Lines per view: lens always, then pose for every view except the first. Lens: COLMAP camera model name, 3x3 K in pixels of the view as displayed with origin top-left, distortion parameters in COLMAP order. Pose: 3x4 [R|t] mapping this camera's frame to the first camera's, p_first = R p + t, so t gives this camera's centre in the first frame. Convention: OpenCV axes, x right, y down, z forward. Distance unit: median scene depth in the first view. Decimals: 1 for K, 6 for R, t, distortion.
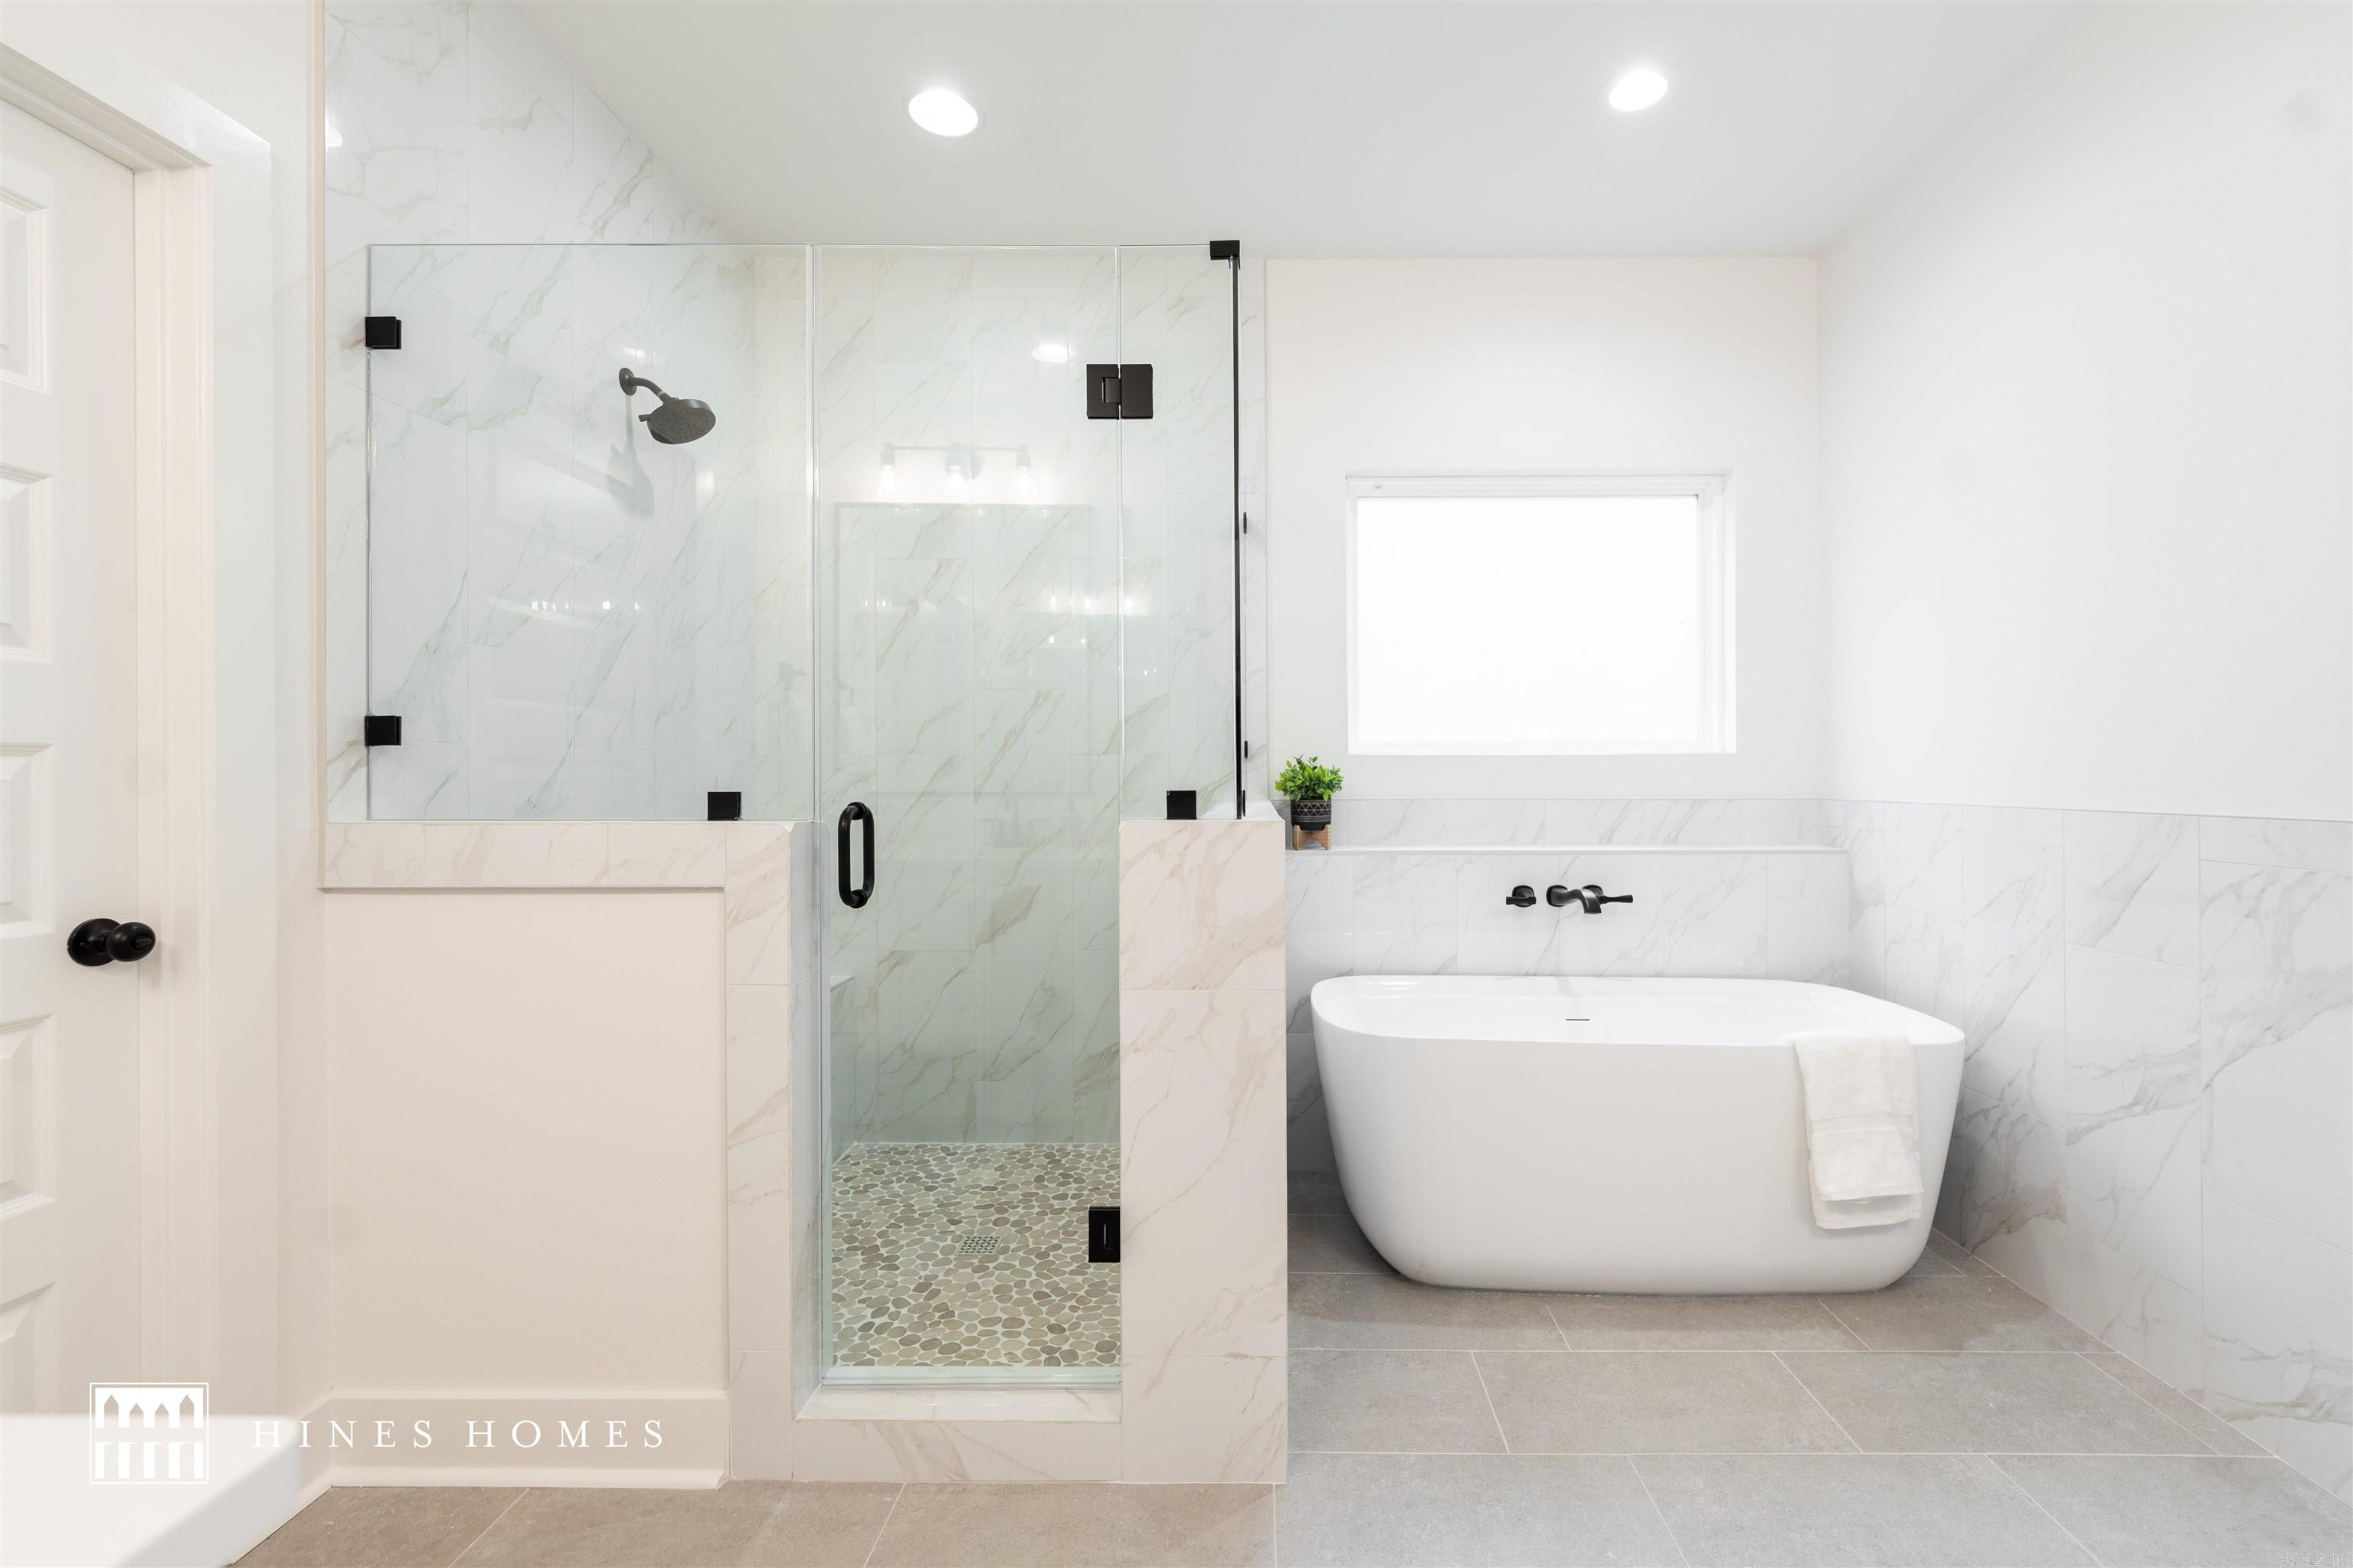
lens RADIAL K [[991.7, 0, 1234.4], [0, 991.7, 768.6], [0, 0, 1]] dist [0.001182, 0.000360]
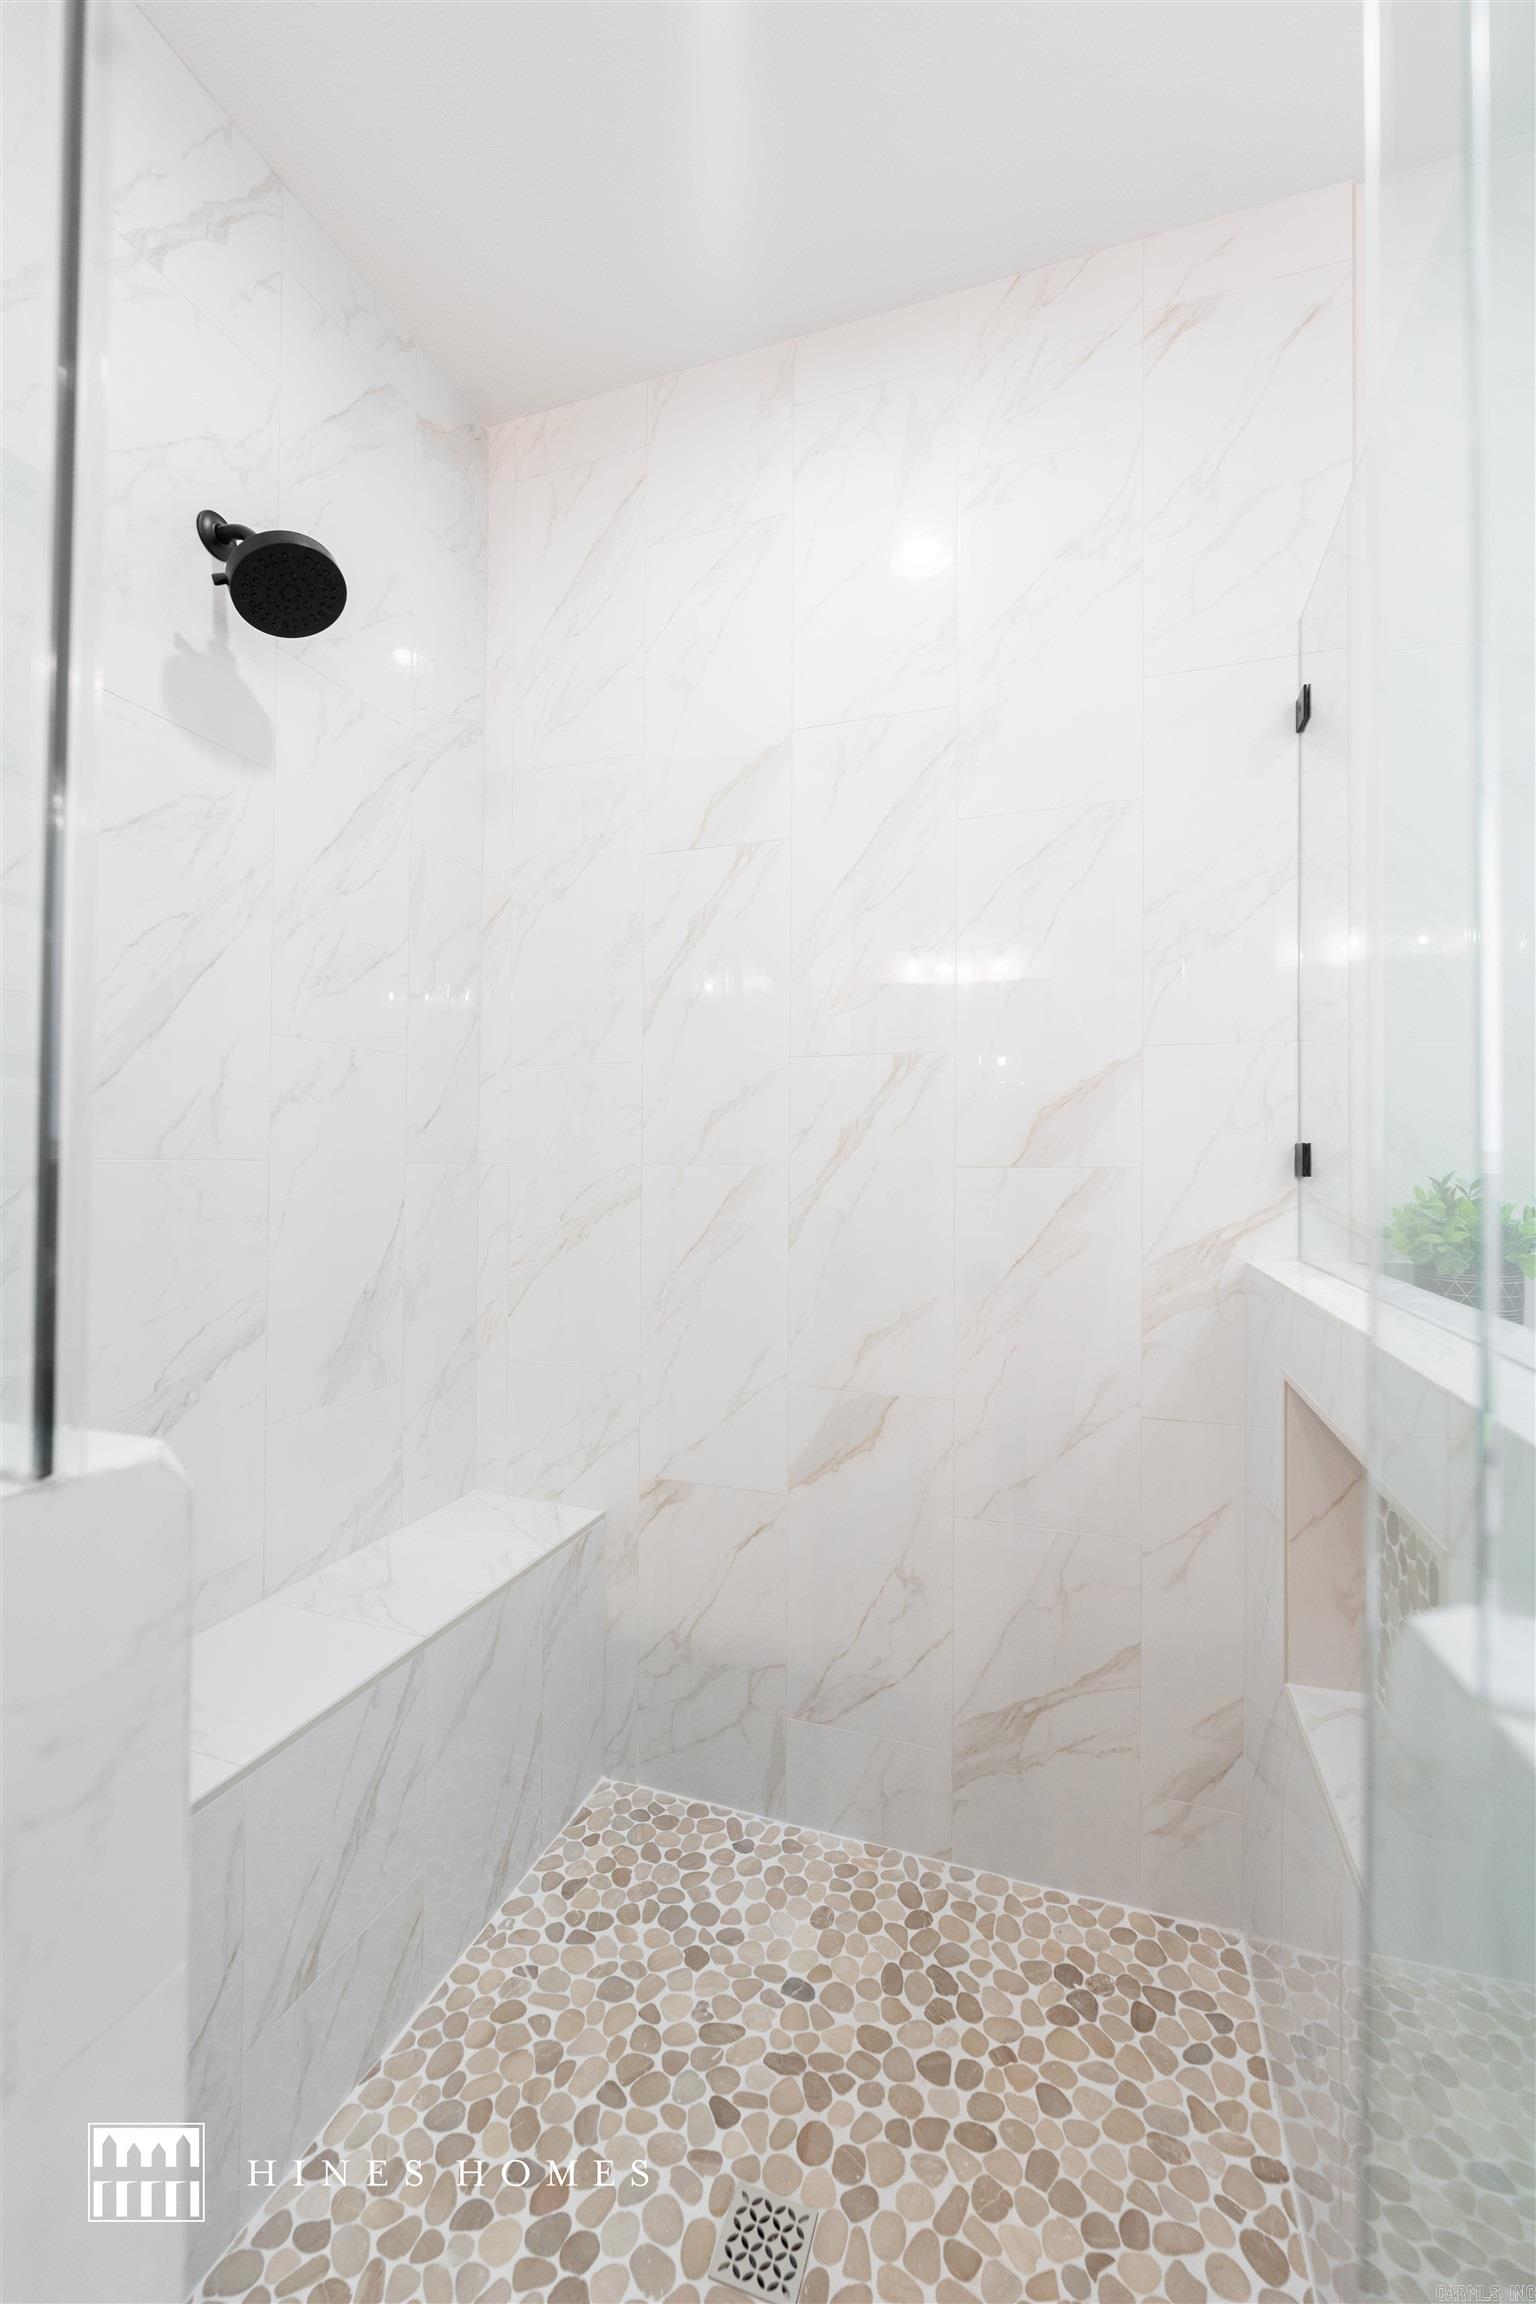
lens RADIAL K [[926.6, 0, 768.6], [0, 926.6, 1156.4], [0, 0, 1]] dist [-0.001536, -0.000119]
pose [[0.948885, 0.008746, -0.315502, -0.107306], [-0.009899, 0.999949, -0.002053, -0.020200], [0.315468, 0.005071, 0.948923, 0.509931]]
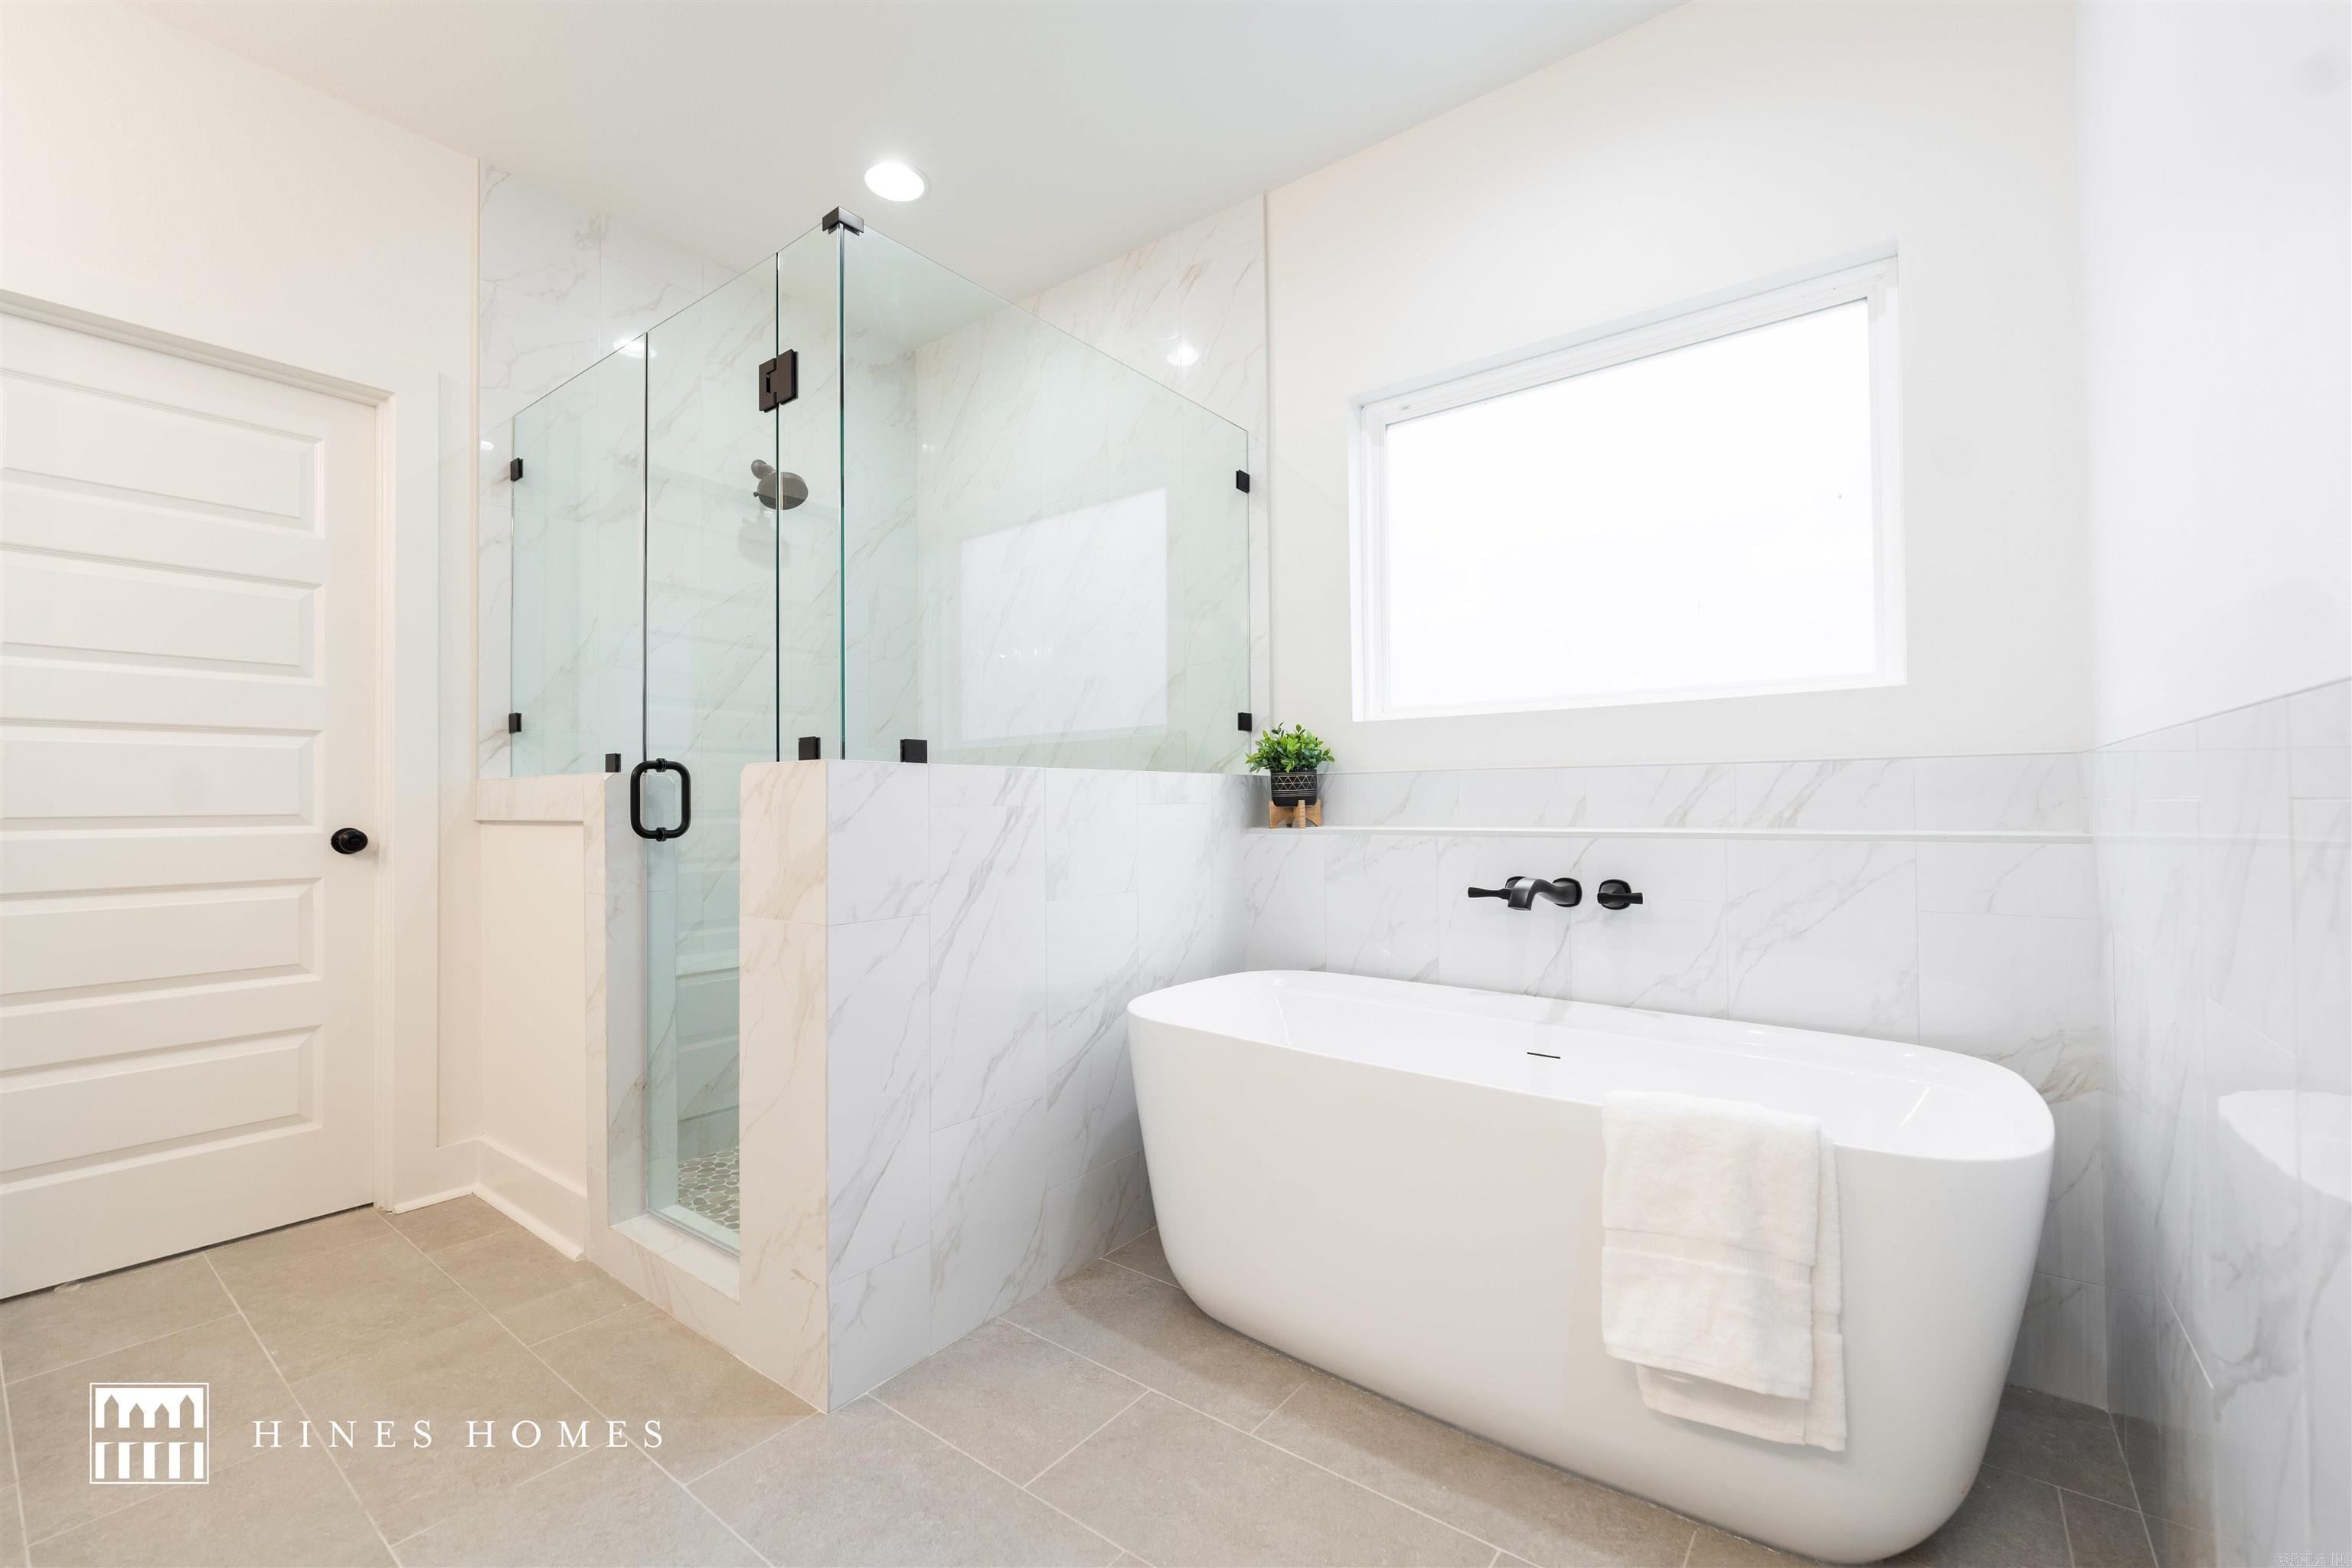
lens RADIAL K [[969.2, 0, 1174.0], [0, 969.2, 789.1], [0, 0, 1]] dist [0.001438, -0.000578]
pose [[0.799954, -0.014455, -0.599887, 0.545410], [0.010110, 0.999893, -0.010612, 0.057083], [0.599976, 0.002424, 0.800014, 0.245720]]
